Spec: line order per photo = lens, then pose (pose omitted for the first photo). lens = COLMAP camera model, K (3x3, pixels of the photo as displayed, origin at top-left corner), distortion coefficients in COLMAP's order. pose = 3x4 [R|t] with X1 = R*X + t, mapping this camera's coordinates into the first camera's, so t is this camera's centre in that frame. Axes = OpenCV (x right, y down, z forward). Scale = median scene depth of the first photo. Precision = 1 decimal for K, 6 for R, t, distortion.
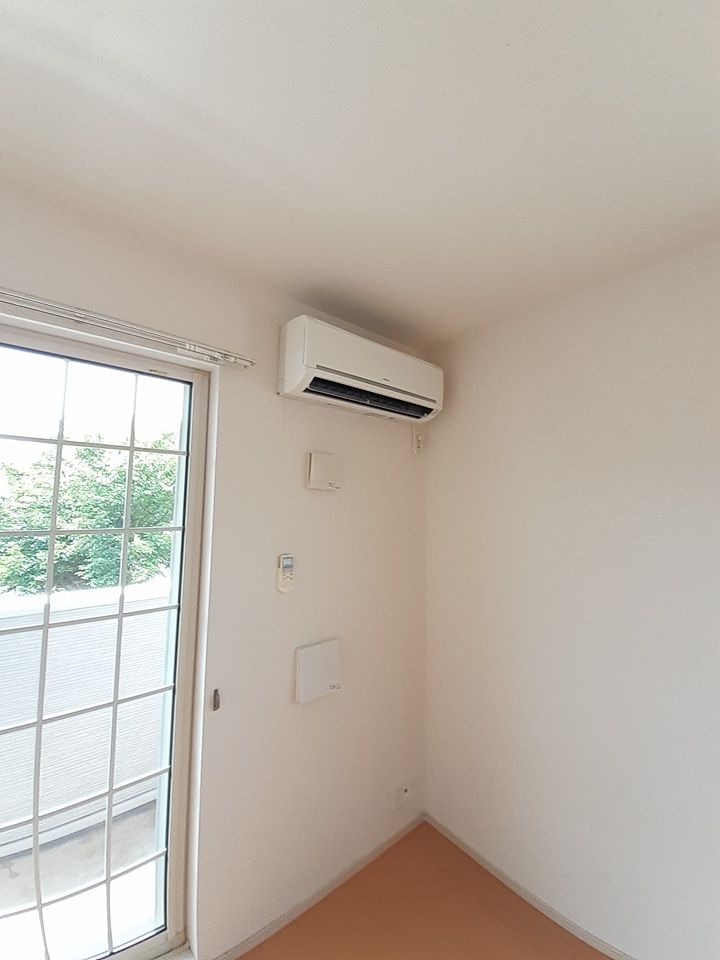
lens RADIAL K [[395.1, 0, 357.1], [0, 395.1, 475.8], [0, 0, 1]] dist [0.001176, 0.000027]
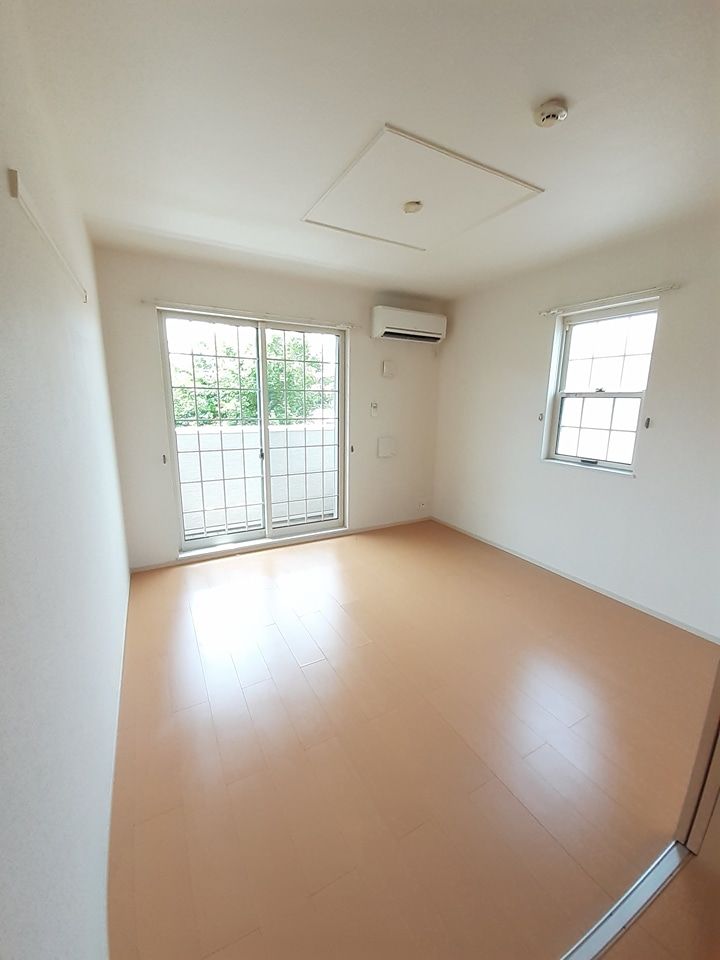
lens RADIAL K [[395.1, 0, 367.0], [0, 395.1, 478.0], [0, 0, 1]] dist [0.001176, 0.000027]
pose [[0.984452, 0.035536, -0.172023, 0.242201], [0.012549, 0.962592, 0.270665, -0.026651], [0.175206, -0.268616, 0.947179, -1.639750]]
